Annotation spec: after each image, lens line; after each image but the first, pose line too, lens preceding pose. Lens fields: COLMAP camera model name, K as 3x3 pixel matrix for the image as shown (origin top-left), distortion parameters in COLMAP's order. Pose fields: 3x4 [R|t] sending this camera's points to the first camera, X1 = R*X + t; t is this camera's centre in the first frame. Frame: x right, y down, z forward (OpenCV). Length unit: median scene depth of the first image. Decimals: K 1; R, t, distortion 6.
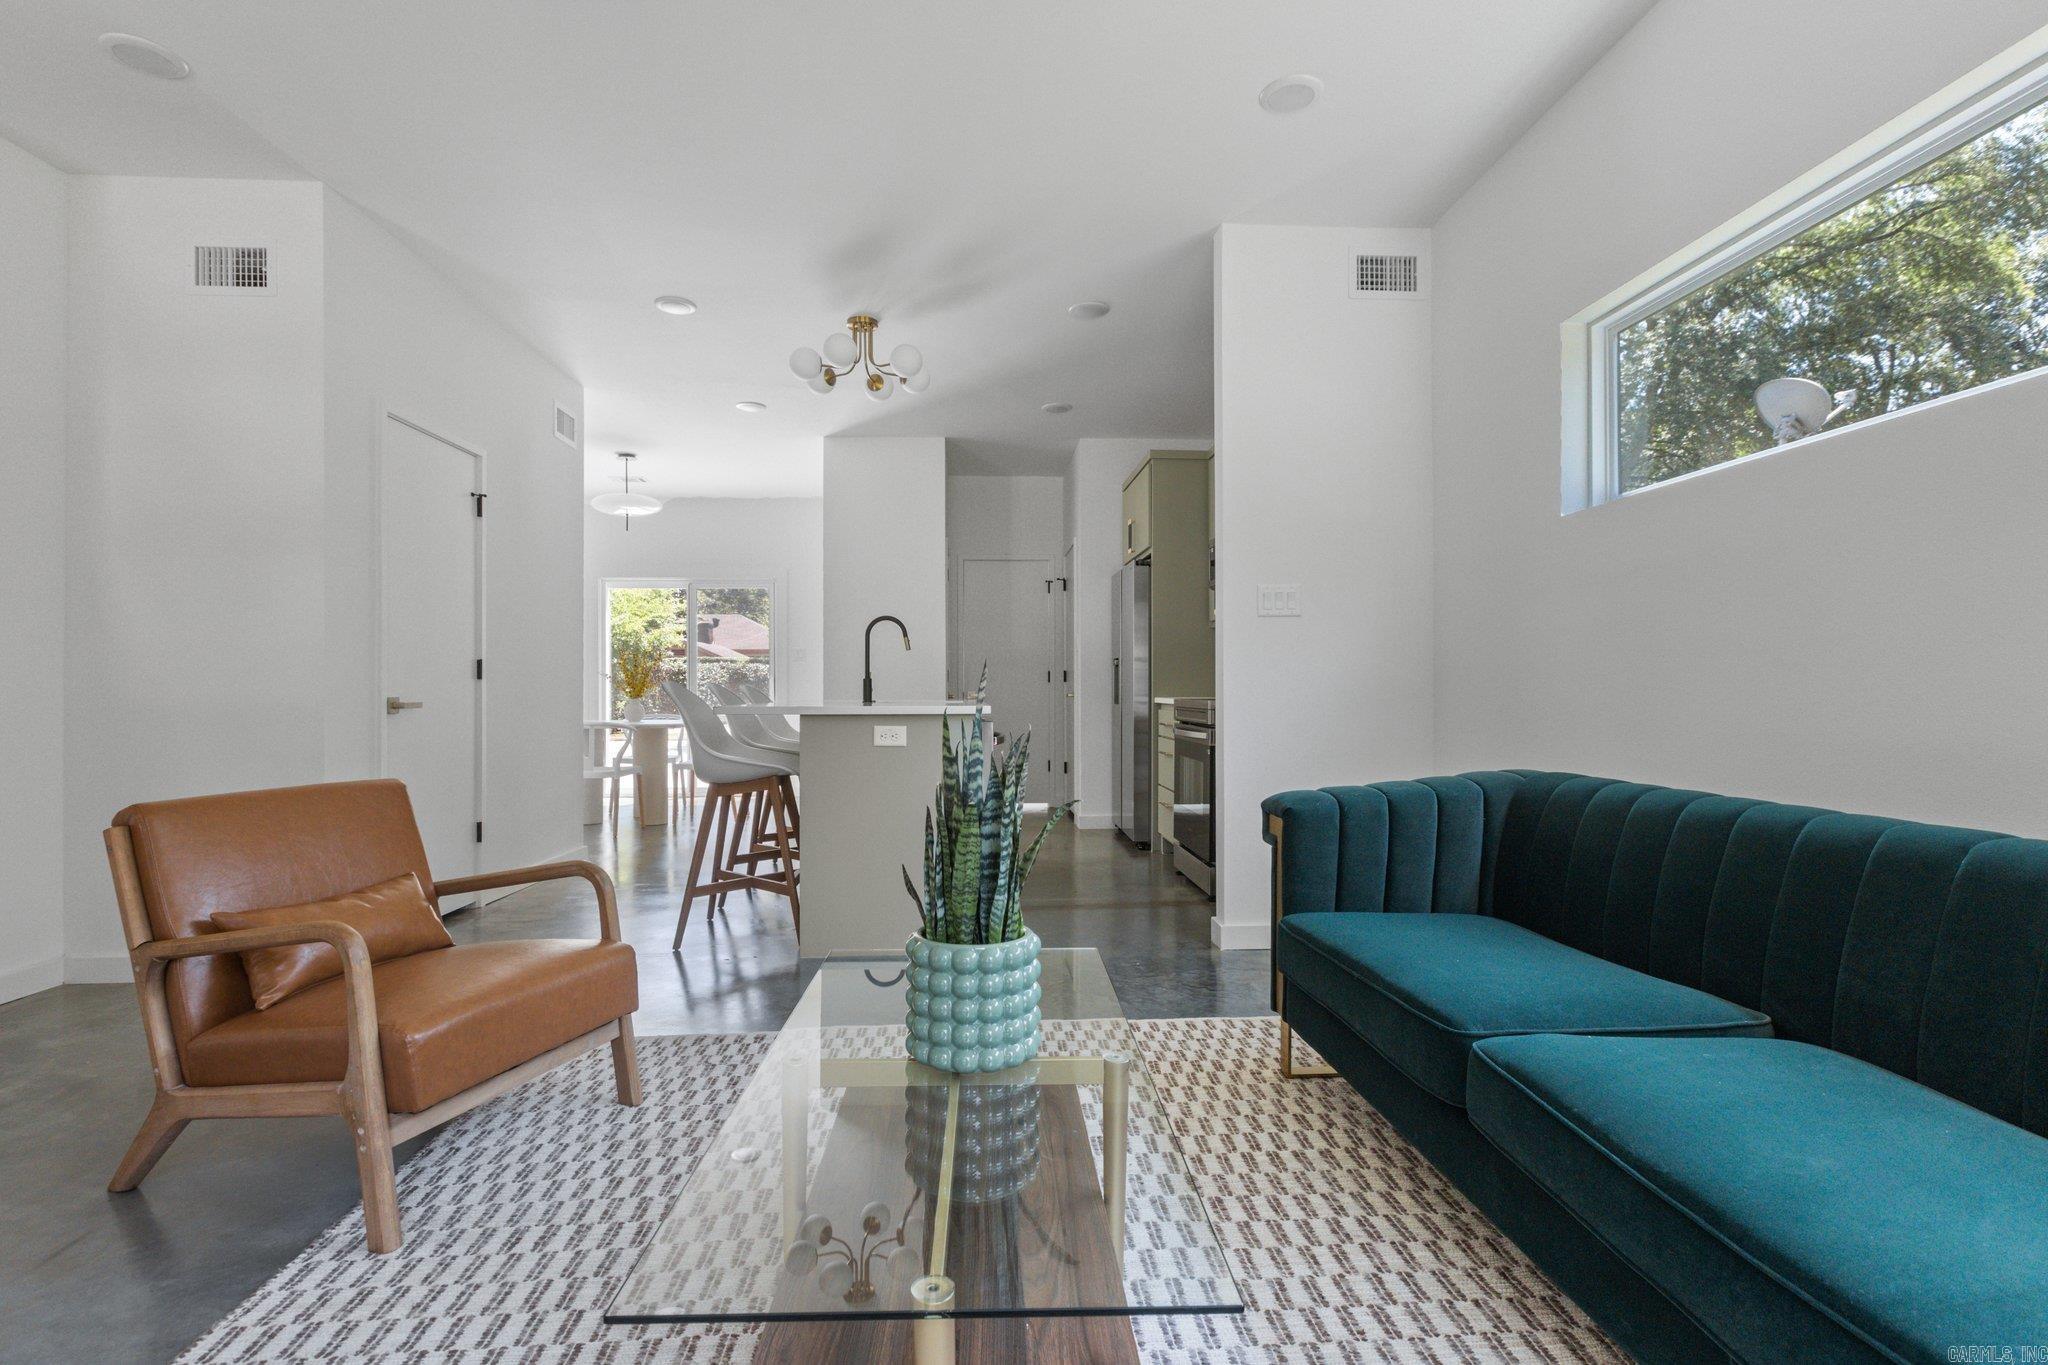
lens RADIAL K [[971.5, 0, 1018.3], [0, 971.5, 680.3], [0, 0, 1]] dist [0.003285, -0.001711]
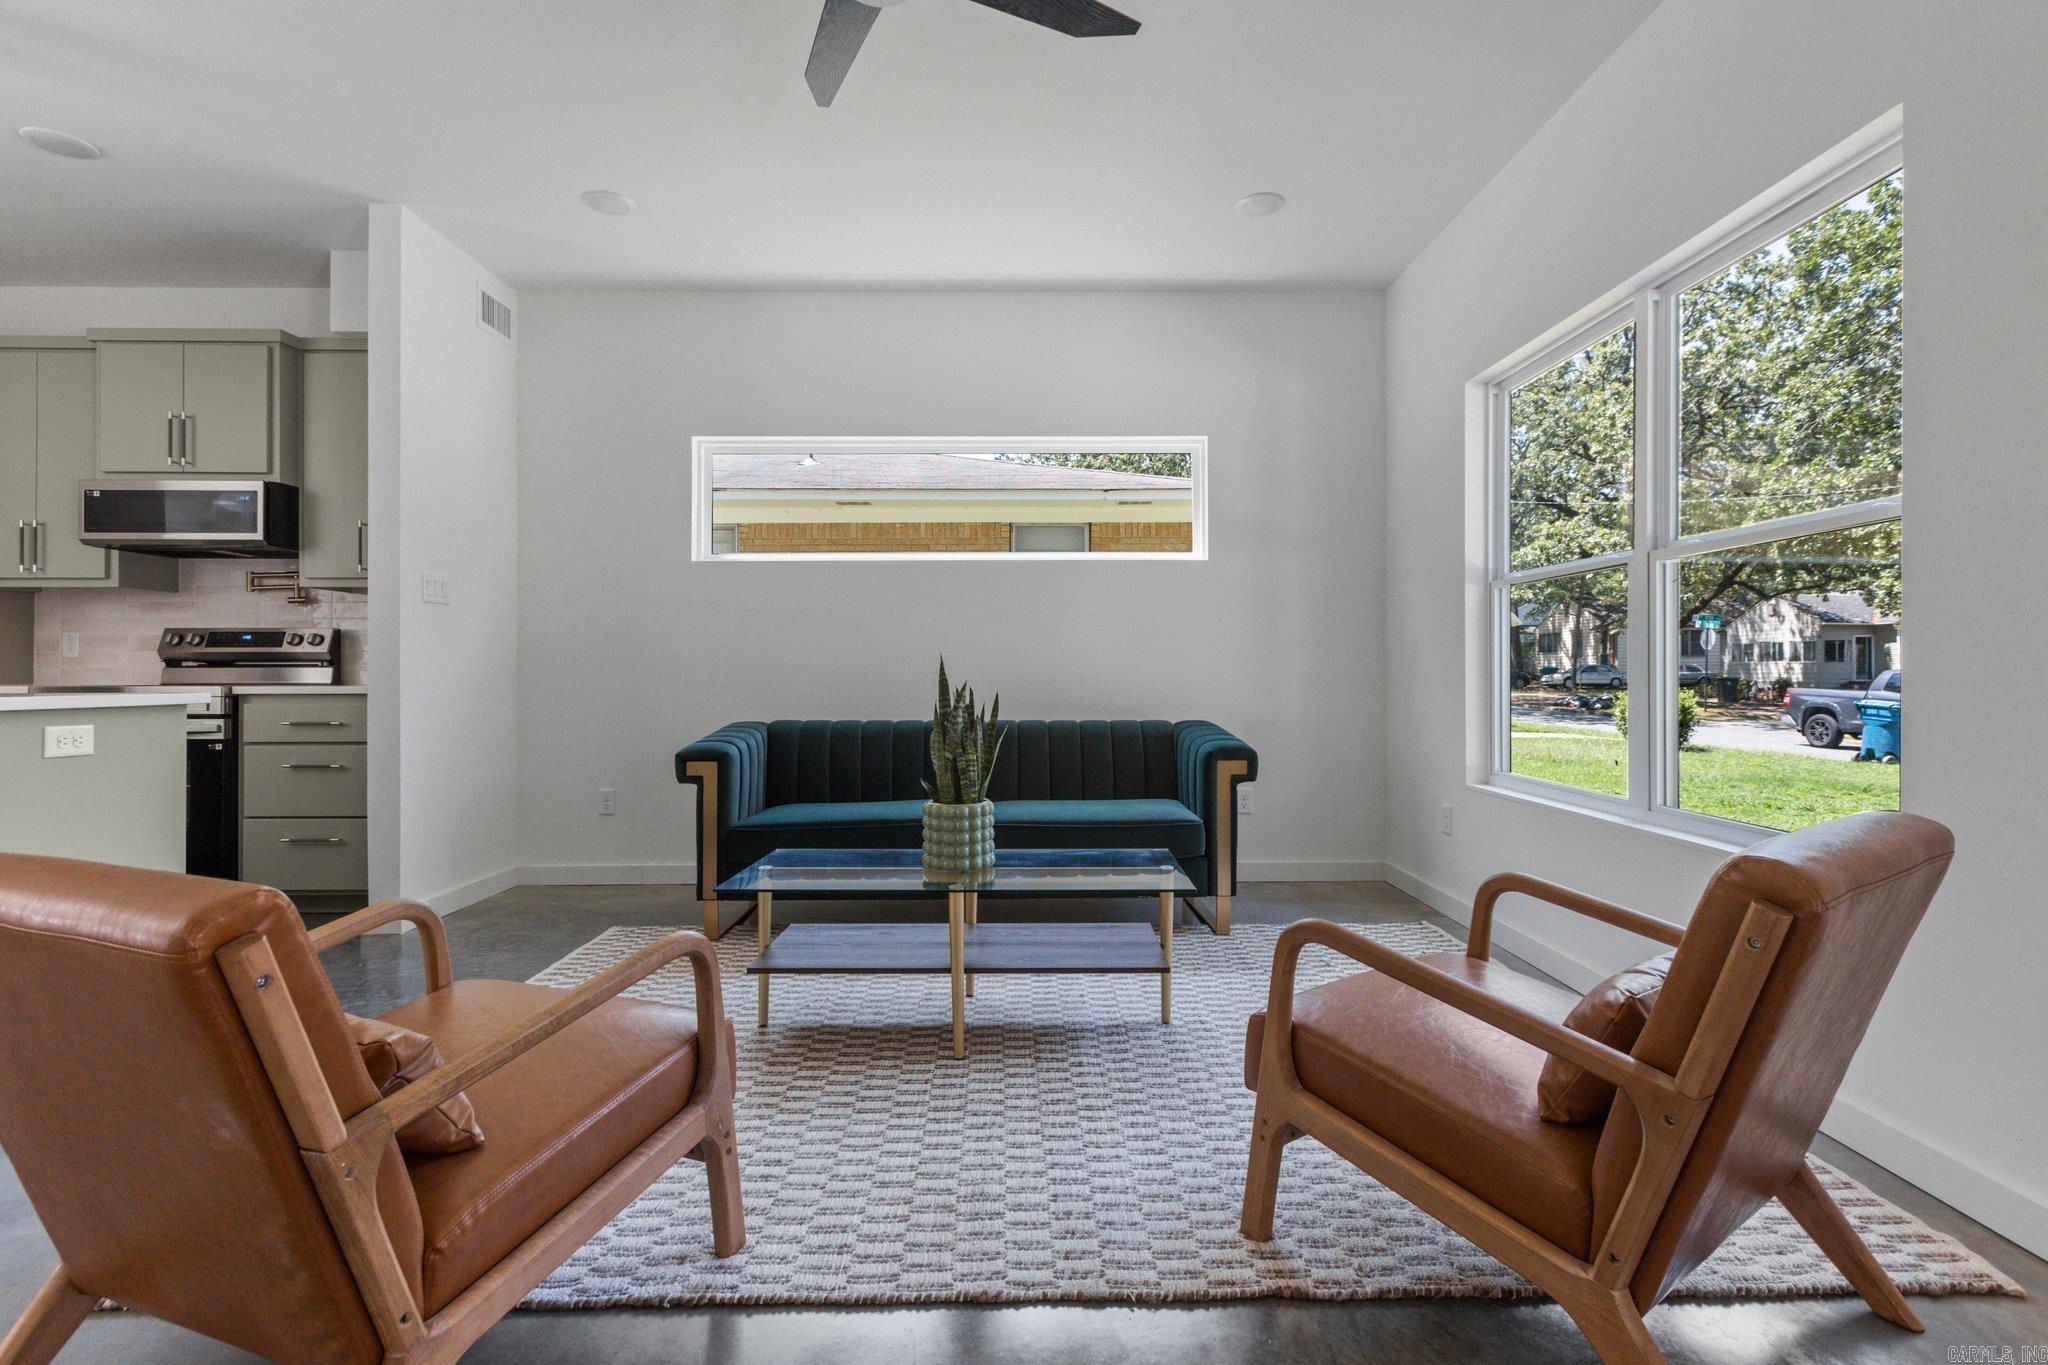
lens RADIAL K [[952.5, 0, 1033.1], [0, 952.5, 669.8], [0, 0, 1]] dist [0.002541, -0.000295]
pose [[0.046397, 0.006534, 0.998902, -0.754703], [-0.007855, 0.999950, -0.006176, 0.007539], [-0.998892, -0.007559, 0.046446, 0.315854]]
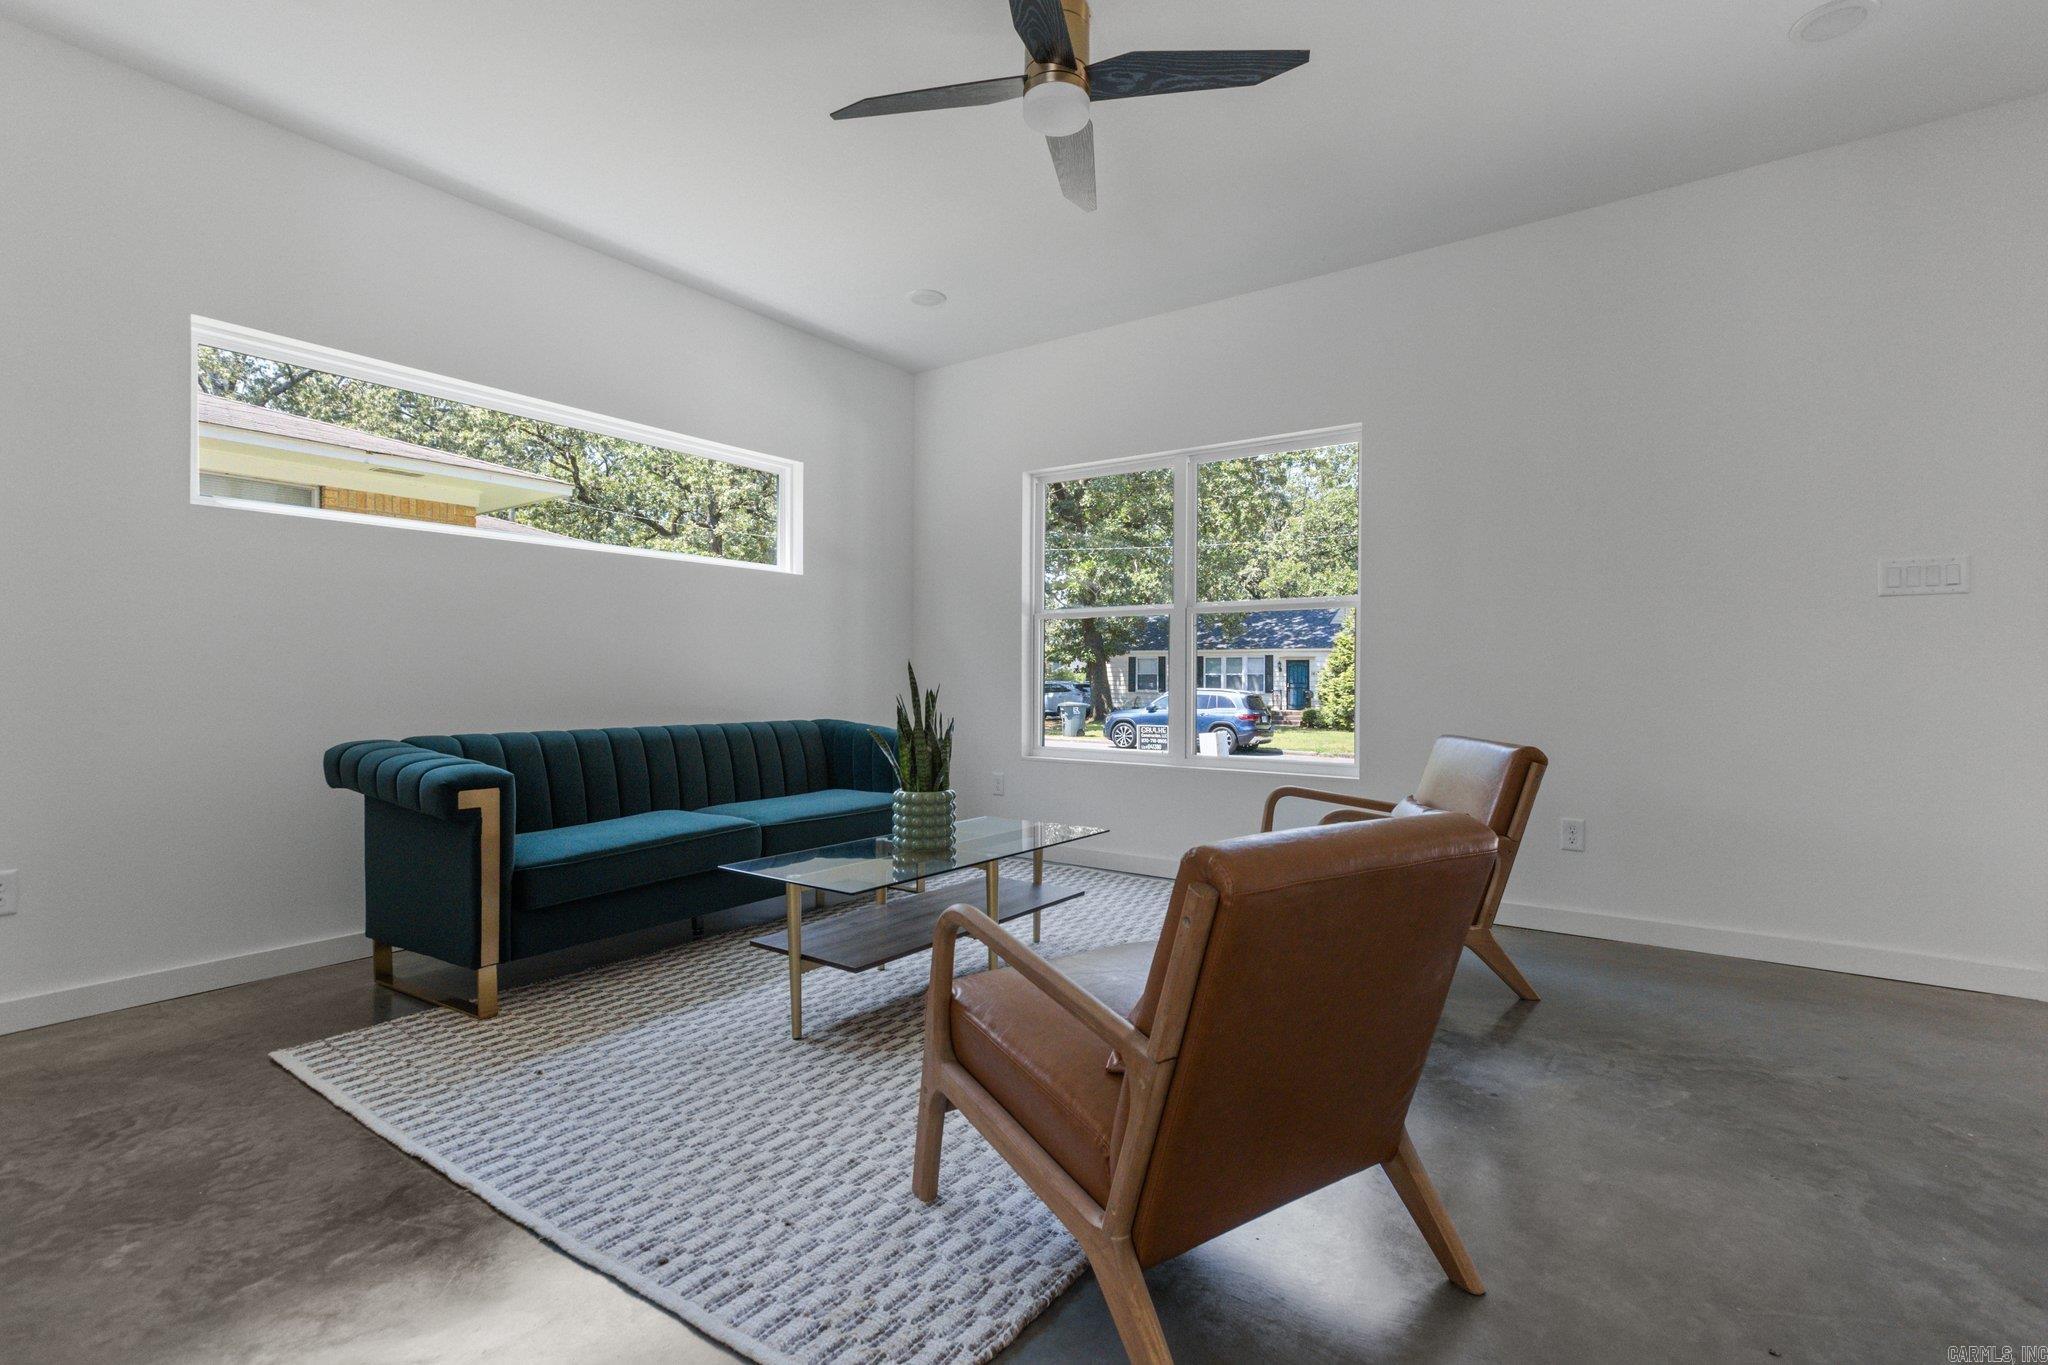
lens RADIAL K [[944.5, 0, 1028.9], [0, 944.5, 674.8], [0, 0, 1]] dist [0.002547, 0.000279]
pose [[-0.780255, 0.006242, 0.625431, -0.607058], [-0.001316, 0.999932, -0.011621, 0.015779], [-0.625461, -0.009890, -0.780193, 0.995148]]
